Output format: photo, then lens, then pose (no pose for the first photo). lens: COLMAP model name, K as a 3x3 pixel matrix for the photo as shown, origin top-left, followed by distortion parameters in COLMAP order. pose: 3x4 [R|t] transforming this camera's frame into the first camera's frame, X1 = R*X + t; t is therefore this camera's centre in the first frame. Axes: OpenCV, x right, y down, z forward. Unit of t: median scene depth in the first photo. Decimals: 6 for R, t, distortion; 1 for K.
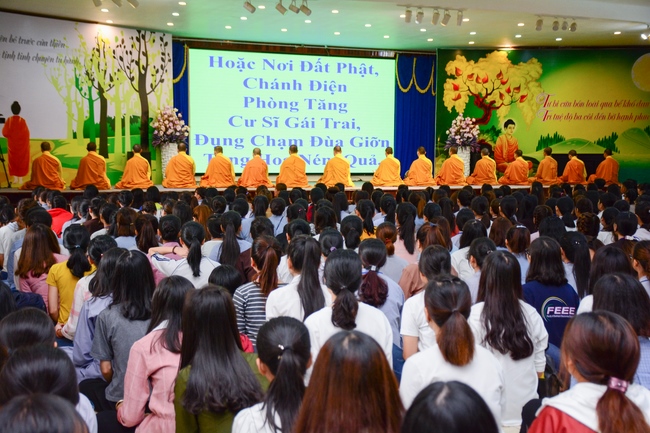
lens RADIAL K [[965.0, 0, 325.0], [0, 965.0, 216.5], [0, 0, 1]] dist [0.217853, 0.133295]
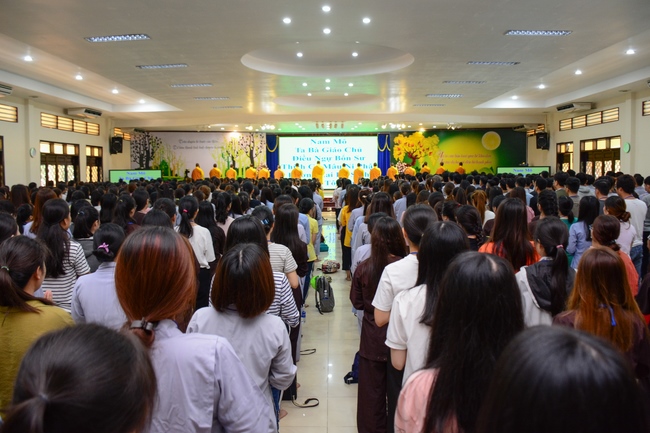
lens RADIAL K [[535.0, 0, 325.0], [0, 535.0, 216.5], [0, 0, 1]] dist [-0.154431, 0.109640]
pose [[0.913968, 0.020094, -0.405288, 0.521302], [-0.012432, 0.999691, 0.021529, -0.008187], [0.405595, -0.014638, 0.913936, -0.156596]]
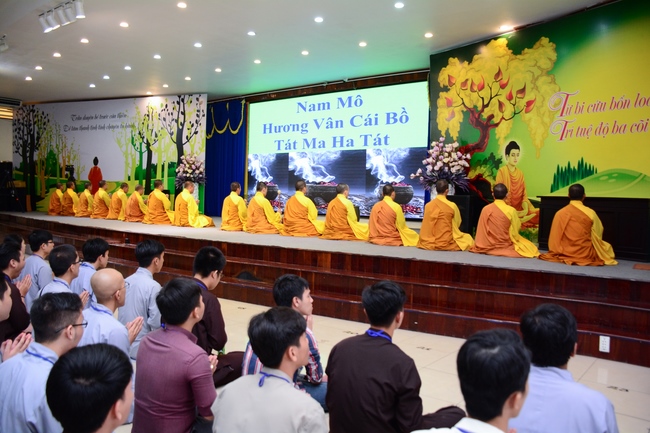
lens RADIAL K [[523.5, 0, 325.0], [0, 523.5, 216.5], [0, 0, 1]] dist [-0.131357, 0.093565]
pose [[0.464822, 0.040340, -0.884485, 0.483922], [-0.076875, 0.997028, 0.005073, -0.049702], [0.882061, 0.065637, 0.466541, 0.841042]]
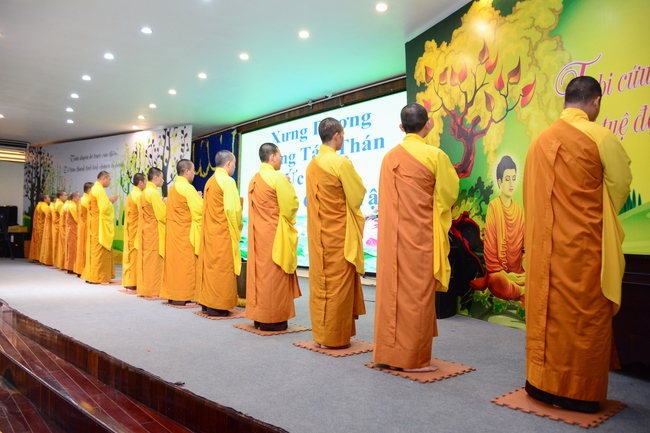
lens RADIAL K [[515.4, 0, 325.0], [0, 515.4, 216.5], [0, 0, 1]] dist [-0.152420, 0.099697]
pose [[0.275244, -0.037005, -0.960662, 0.403325], [-0.078886, 0.995020, -0.060931, -0.067039], [0.958132, 0.092553, 0.270955, 0.999321]]
